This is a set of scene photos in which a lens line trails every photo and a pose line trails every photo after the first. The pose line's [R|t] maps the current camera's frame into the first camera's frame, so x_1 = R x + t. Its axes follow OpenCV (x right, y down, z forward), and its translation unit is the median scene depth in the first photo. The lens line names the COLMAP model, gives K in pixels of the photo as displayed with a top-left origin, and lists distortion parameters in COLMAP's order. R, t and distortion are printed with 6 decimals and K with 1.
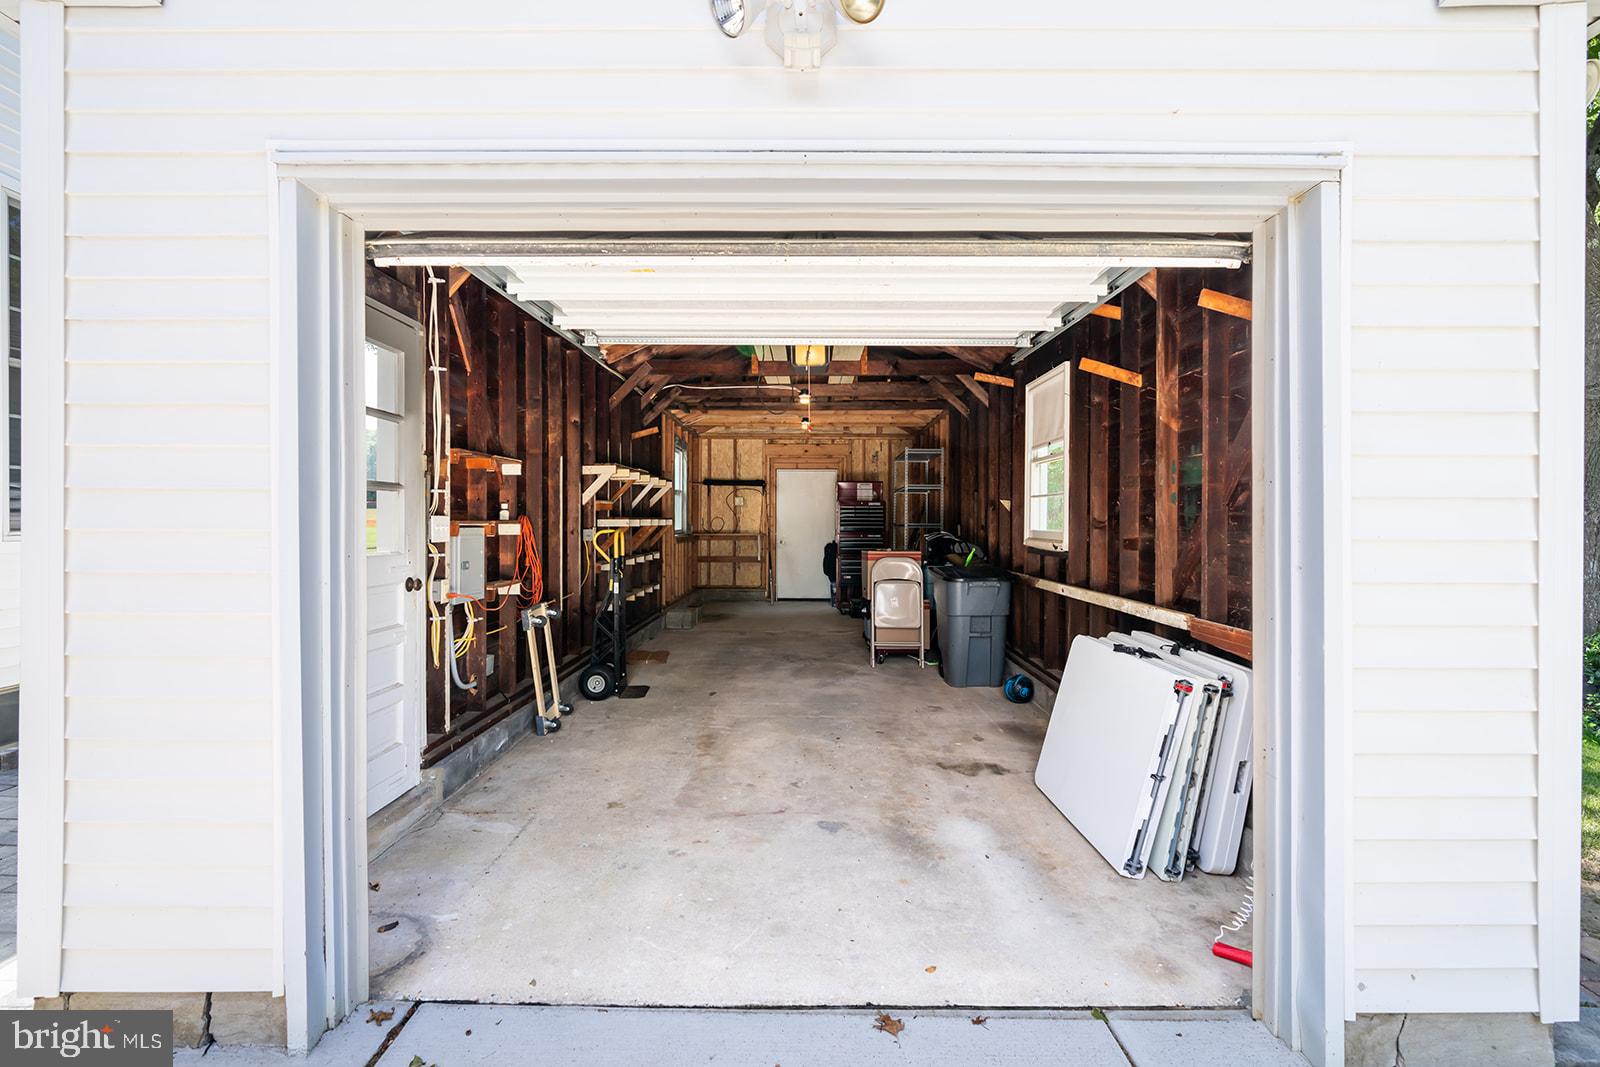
lens RADIAL K [[730.7, 0, 798.5], [0, 730.7, 526.6], [0, 0, 1]] dist [-0.002585, 0.000911]
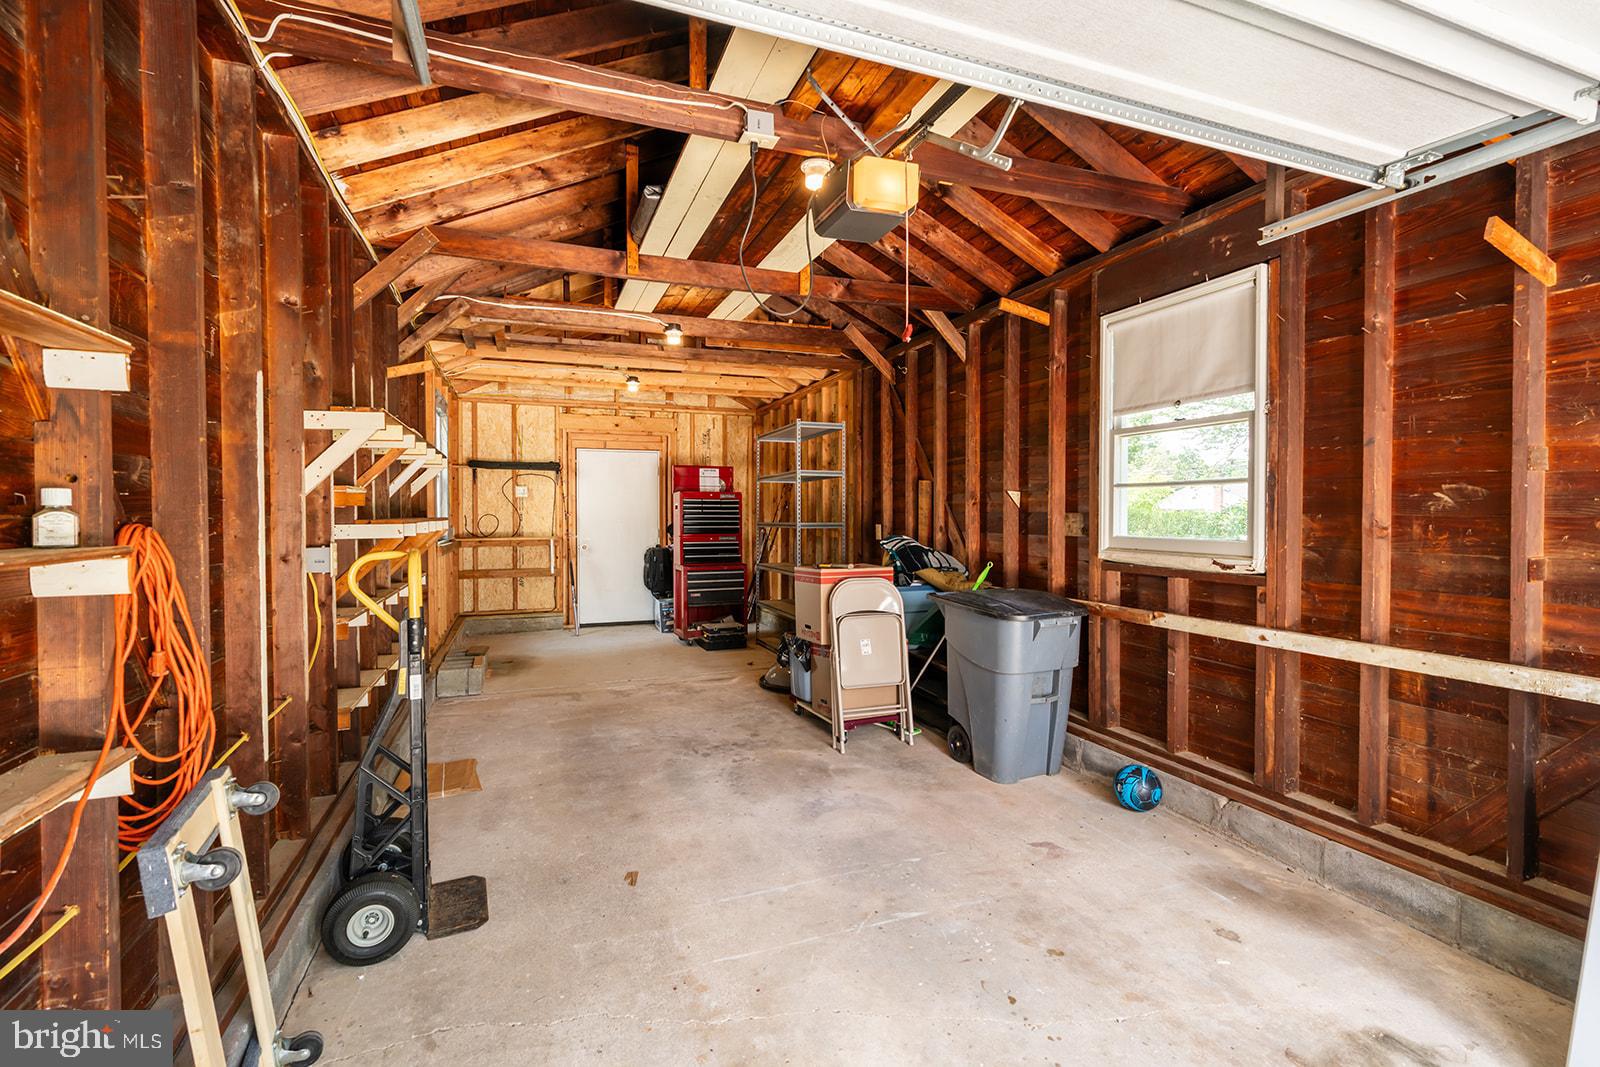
lens RADIAL K [[730.7, 0, 809.4], [0, 730.7, 527.0], [0, 0, 1]] dist [-0.002585, 0.000911]
pose [[0.927456, -0.011771, 0.373747, -0.133551], [0.007939, 0.999899, 0.011793, -0.009845], [-0.373849, -0.007970, 0.927456, 0.353069]]
